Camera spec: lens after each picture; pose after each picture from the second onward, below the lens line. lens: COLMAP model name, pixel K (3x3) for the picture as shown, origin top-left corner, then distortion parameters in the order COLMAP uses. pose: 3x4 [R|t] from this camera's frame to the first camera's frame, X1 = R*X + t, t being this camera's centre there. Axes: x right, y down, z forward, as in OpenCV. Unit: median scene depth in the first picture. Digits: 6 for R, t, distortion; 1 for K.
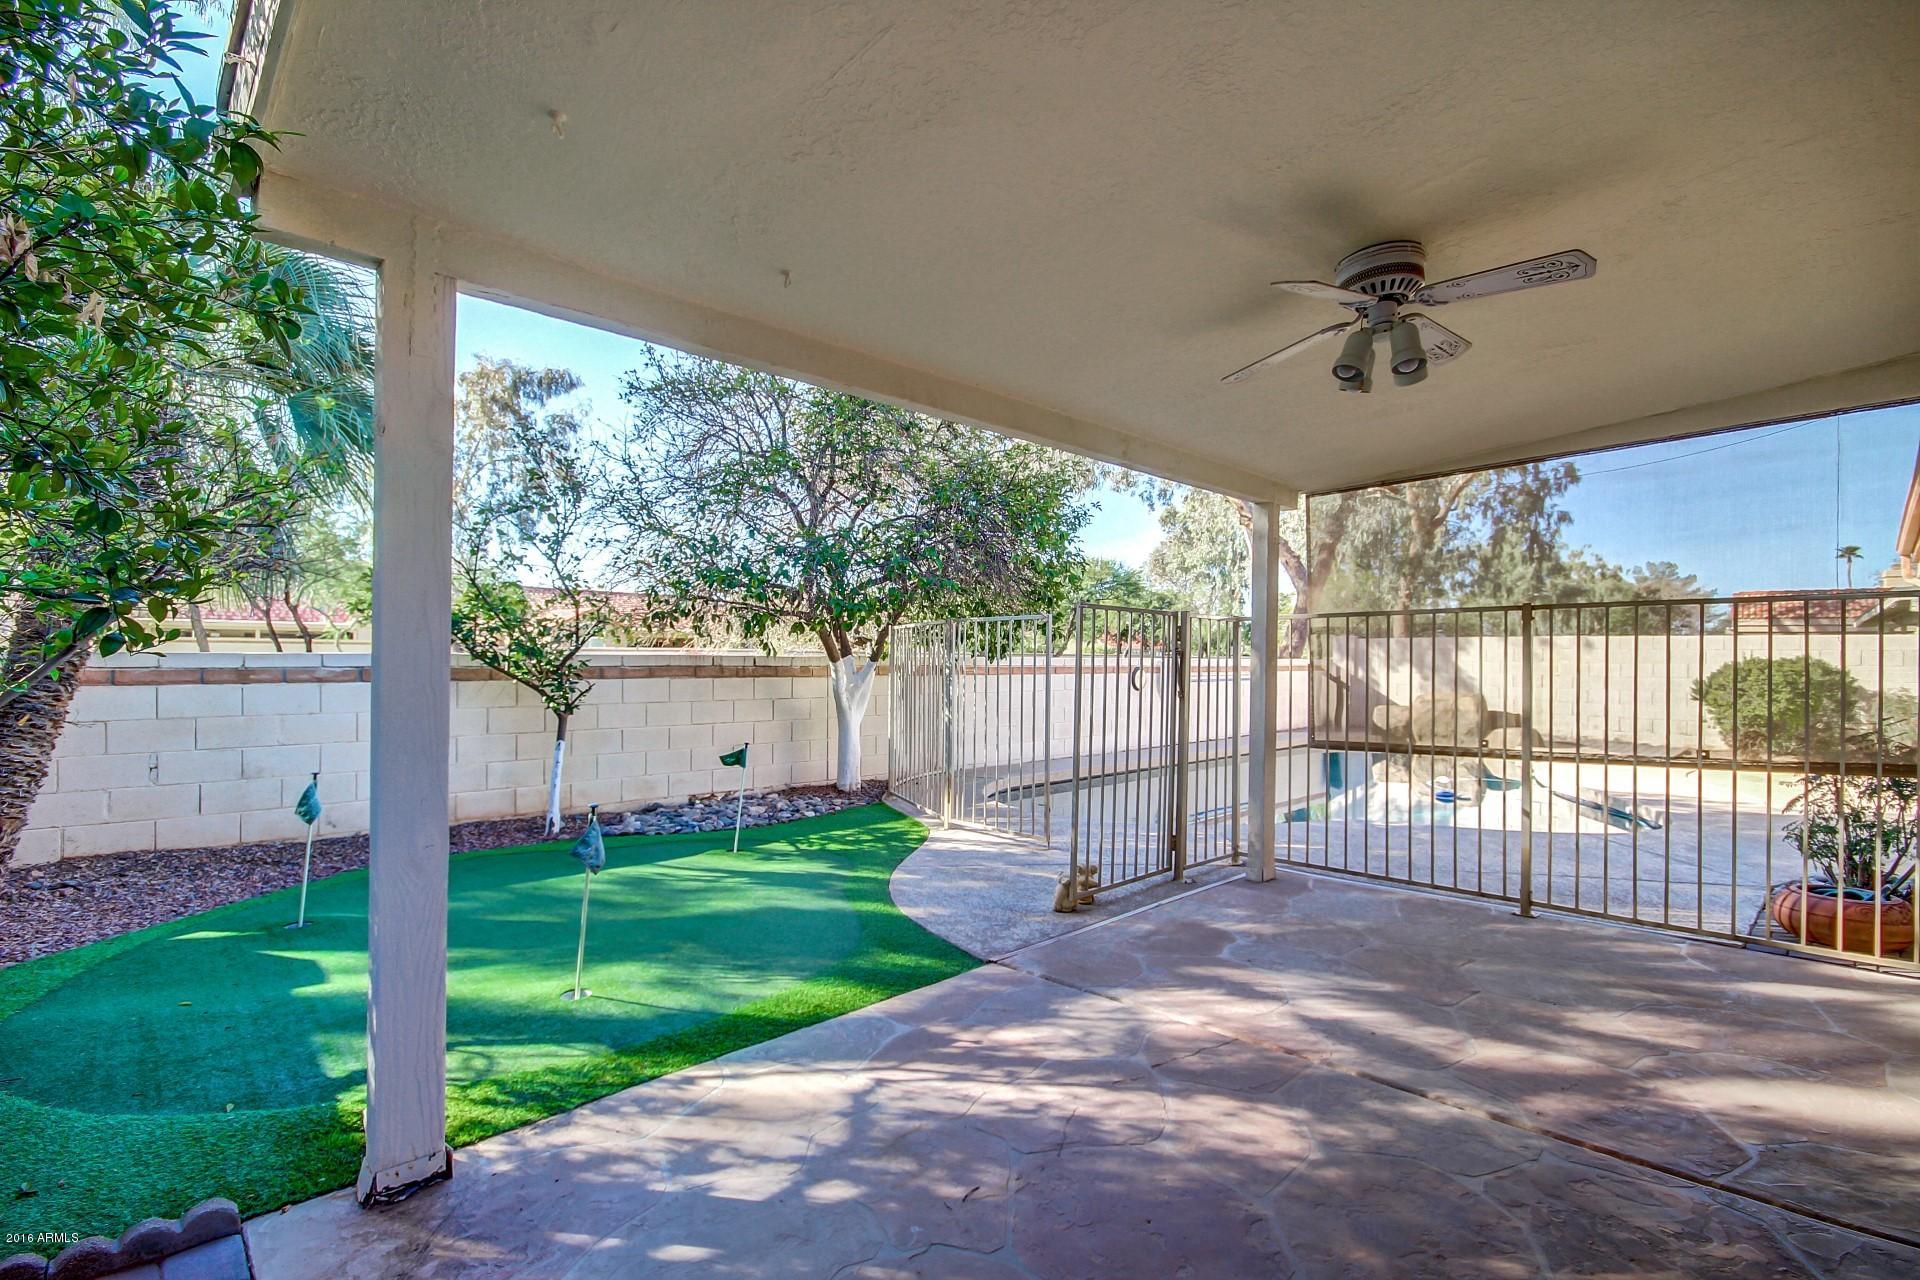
lens RADIAL K [[881.0, 0, 962.5], [0, 881.0, 648.3], [0, 0, 1]] dist [-0.000293, -0.001260]
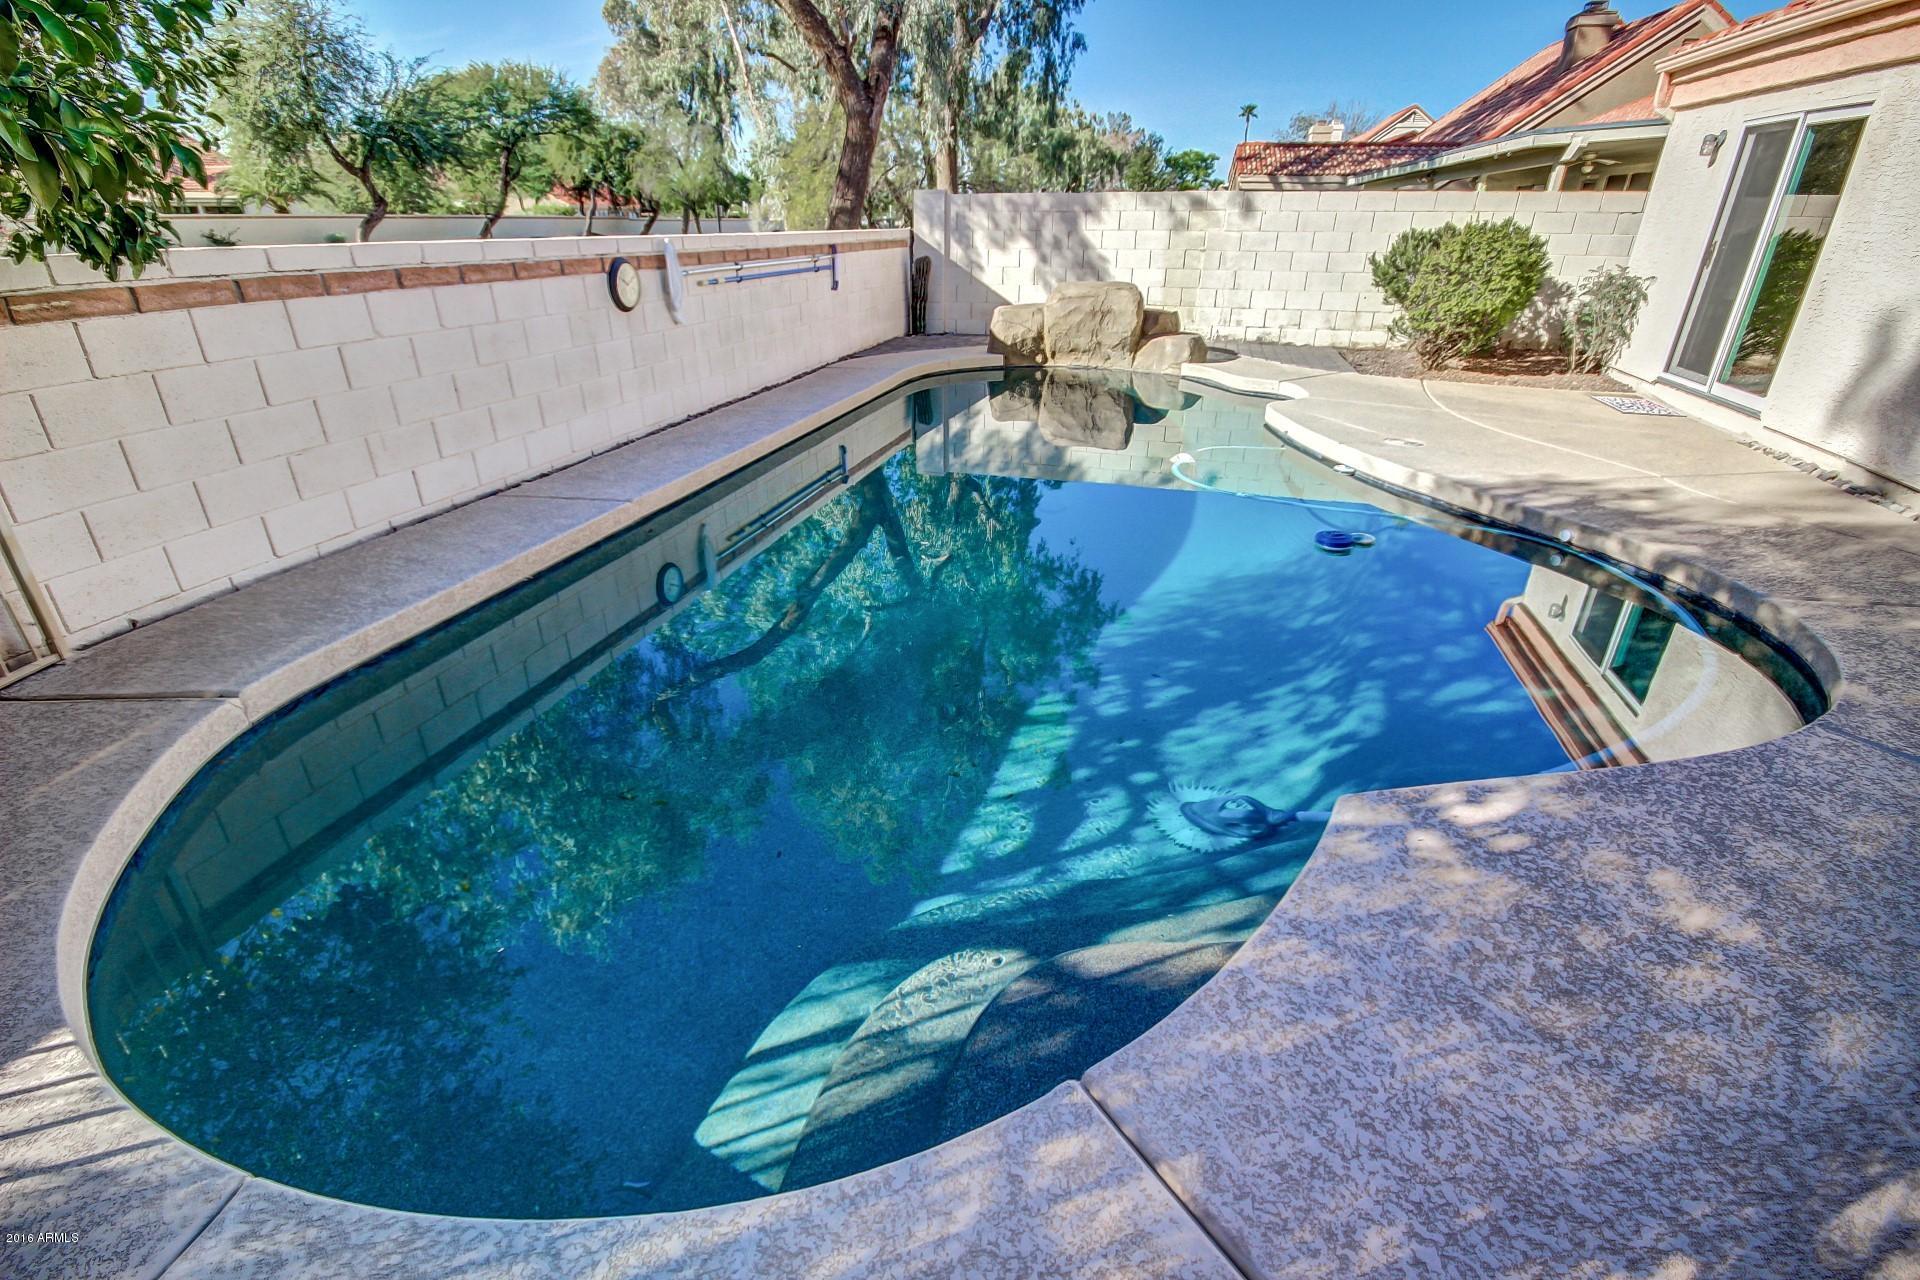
lens RADIAL K [[881.0, 0, 956.8], [0, 881.0, 656.9], [0, 0, 1]] dist [-0.000293, -0.001260]
pose [[0.858213, -0.234299, 0.456700, 0.026189], [0.000979, 0.890488, 0.455005, -0.000781], [-0.513294, -0.390044, 0.764458, 0.137726]]
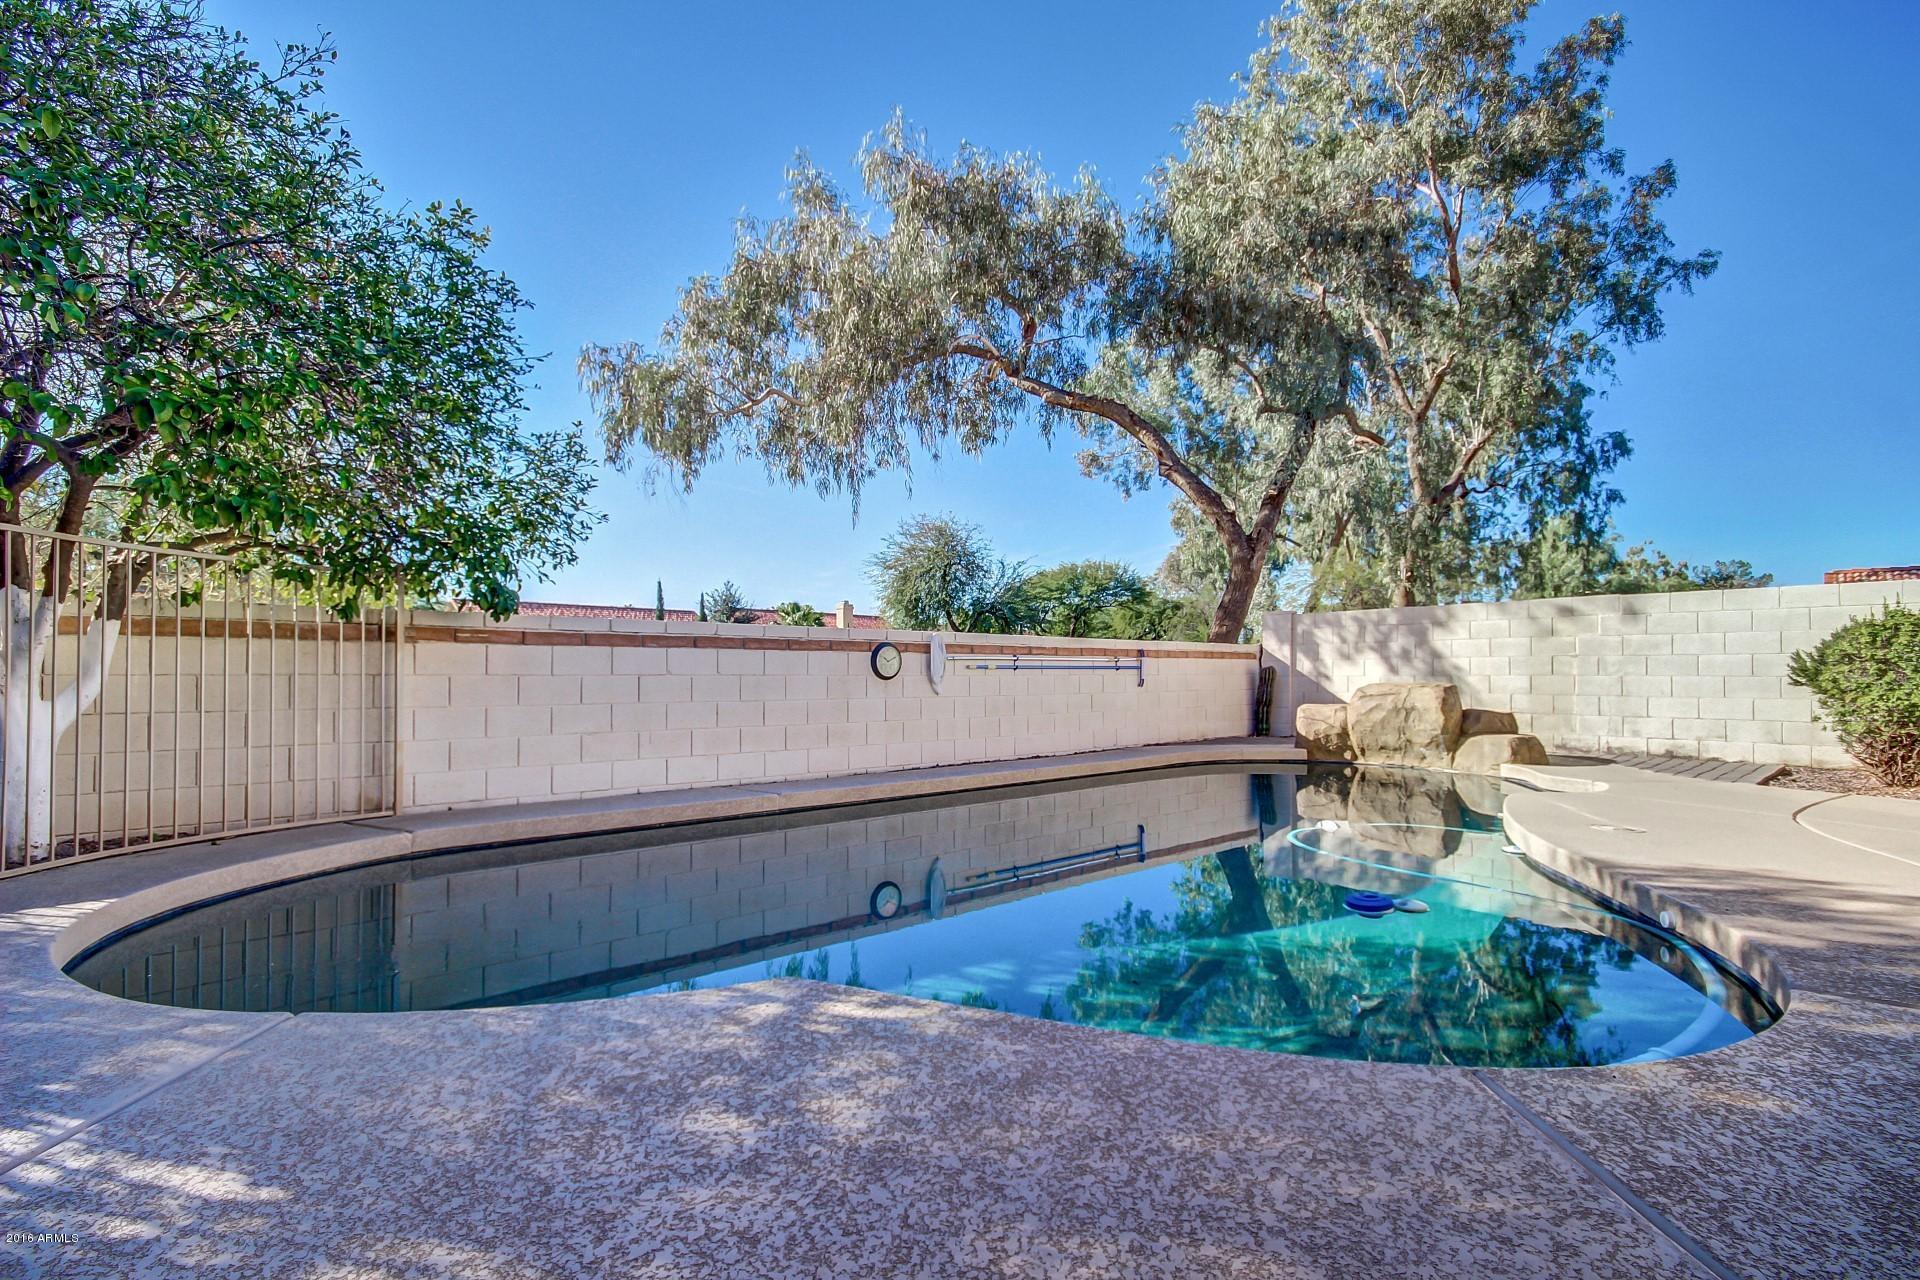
lens RADIAL K [[881.0, 0, 966.3], [0, 881.0, 652.9], [0, 0, 1]] dist [-0.000293, -0.001260]
pose [[0.998822, -0.012794, -0.046811, 0.084258], [0.011957, 0.999764, -0.018121, 0.011922], [0.047032, 0.017540, 0.998739, 0.107158]]
